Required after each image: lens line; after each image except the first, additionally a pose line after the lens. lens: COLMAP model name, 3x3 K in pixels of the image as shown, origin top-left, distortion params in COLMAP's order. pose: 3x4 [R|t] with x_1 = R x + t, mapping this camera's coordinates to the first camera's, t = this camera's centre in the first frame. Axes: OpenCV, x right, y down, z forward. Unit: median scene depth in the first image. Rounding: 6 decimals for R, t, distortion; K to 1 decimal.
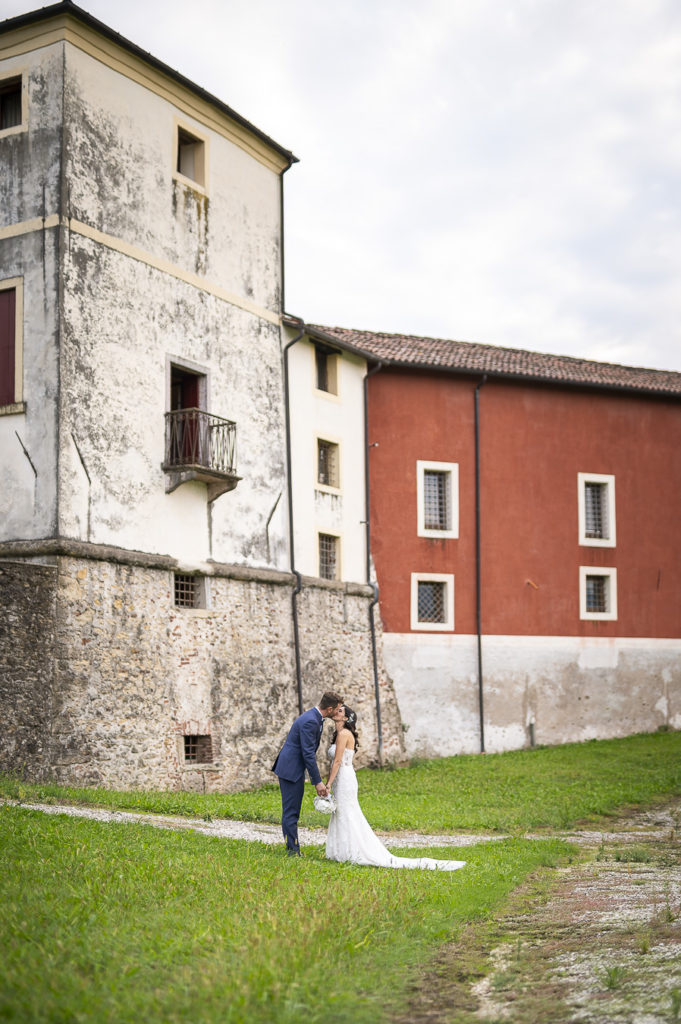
lens RADIAL K [[1534.9, 0, 338.9], [0, 1534.9, 520.7], [0, 0, 1]] dist [-0.022644, 0.000000]
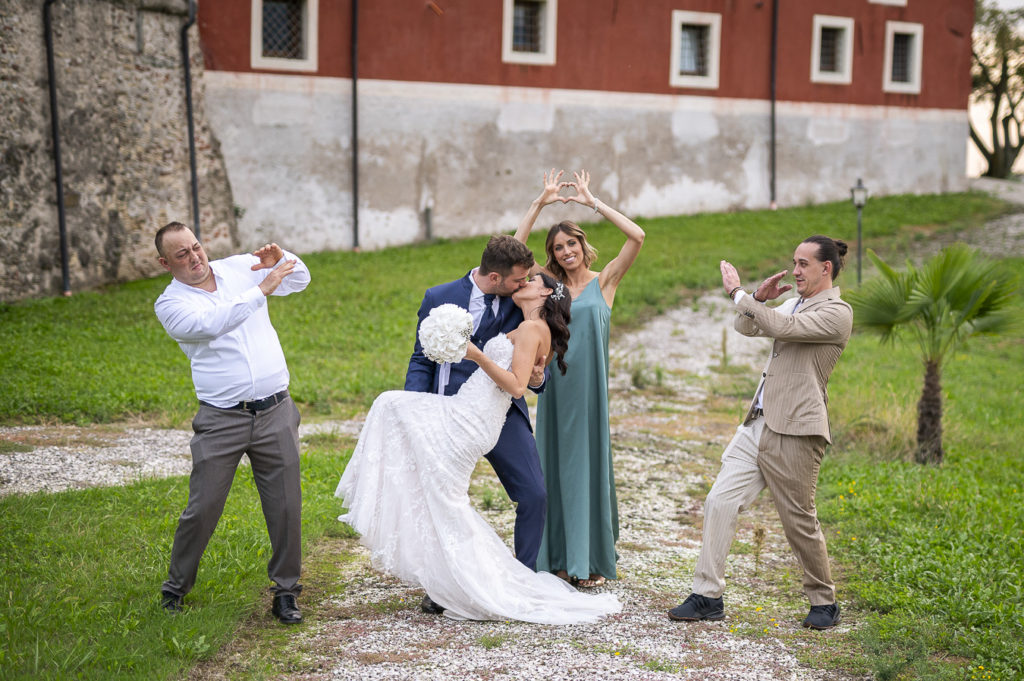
lens RADIAL K [[1534.9, 0, 518.0], [0, 1534.9, 341.5], [0, 0, 1]] dist [-0.022644, 0.000000]
pose [[0.990190, 0.006937, 0.139558, 0.070036], [-0.039596, 0.971758, 0.232635, 0.026339], [-0.134003, -0.235879, 0.962499, 0.304451]]
